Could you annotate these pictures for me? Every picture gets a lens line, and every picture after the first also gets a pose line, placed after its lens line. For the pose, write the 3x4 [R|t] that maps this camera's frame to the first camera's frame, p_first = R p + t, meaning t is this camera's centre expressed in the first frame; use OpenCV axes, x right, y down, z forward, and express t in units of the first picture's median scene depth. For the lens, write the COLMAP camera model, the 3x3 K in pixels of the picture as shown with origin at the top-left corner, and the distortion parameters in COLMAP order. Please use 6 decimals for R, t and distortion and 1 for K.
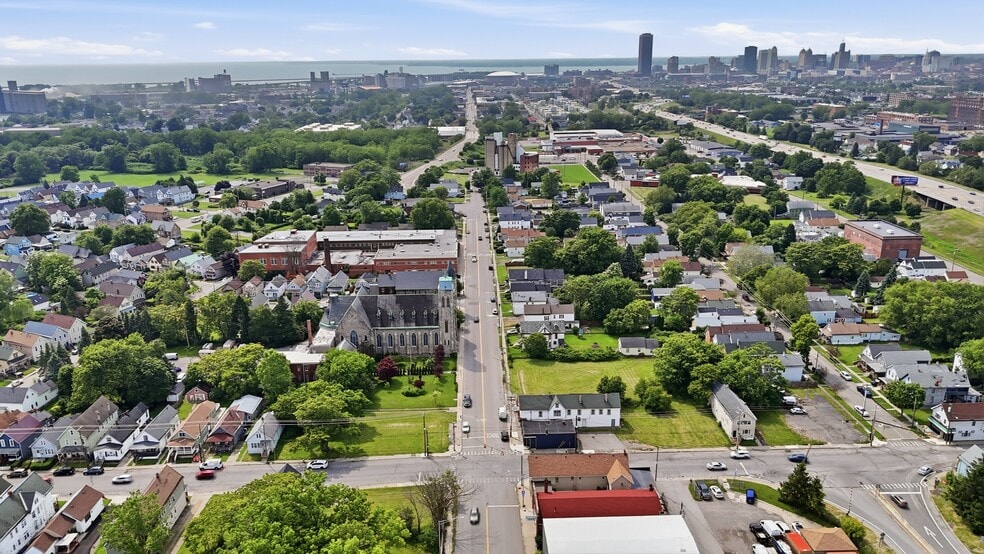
lens RADIAL K [[722.3, 0, 492.0], [0, 722.3, 277.0], [0, 0, 1]] dist [0.109667, -0.143699]
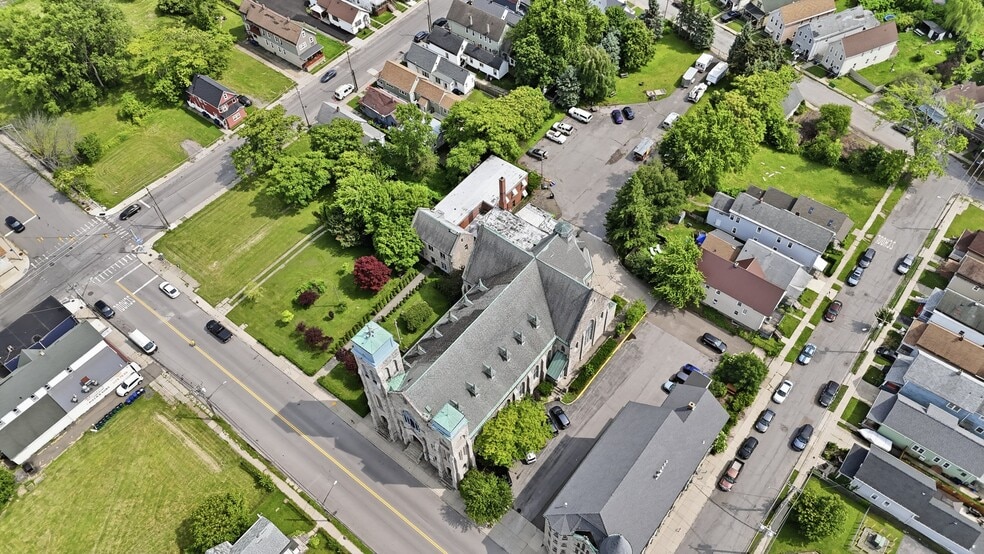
lens RADIAL K [[722.3, 0, 492.0], [0, 722.3, 277.0], [0, 0, 1]] dist [0.109667, -0.143699]
pose [[-0.642090, 0.632117, -0.433760, 0.051949], [-0.186637, 0.419888, 0.888178, -0.399343], [0.743563, 0.651246, -0.151629, 1.077984]]
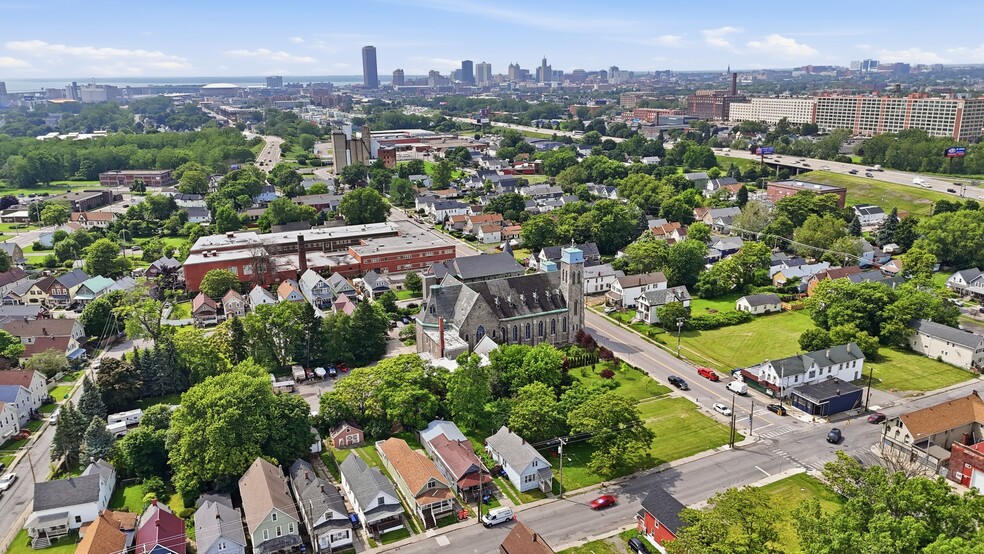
lens RADIAL K [[722.3, 0, 492.0], [0, 722.3, 277.0], [0, 0, 1]] dist [0.109667, -0.143699]
pose [[0.918834, -0.106701, 0.379946, -0.464096], [0.116293, 0.993212, -0.002309, 0.023837], [-0.377121, 0.046307, 0.925006, 0.261793]]
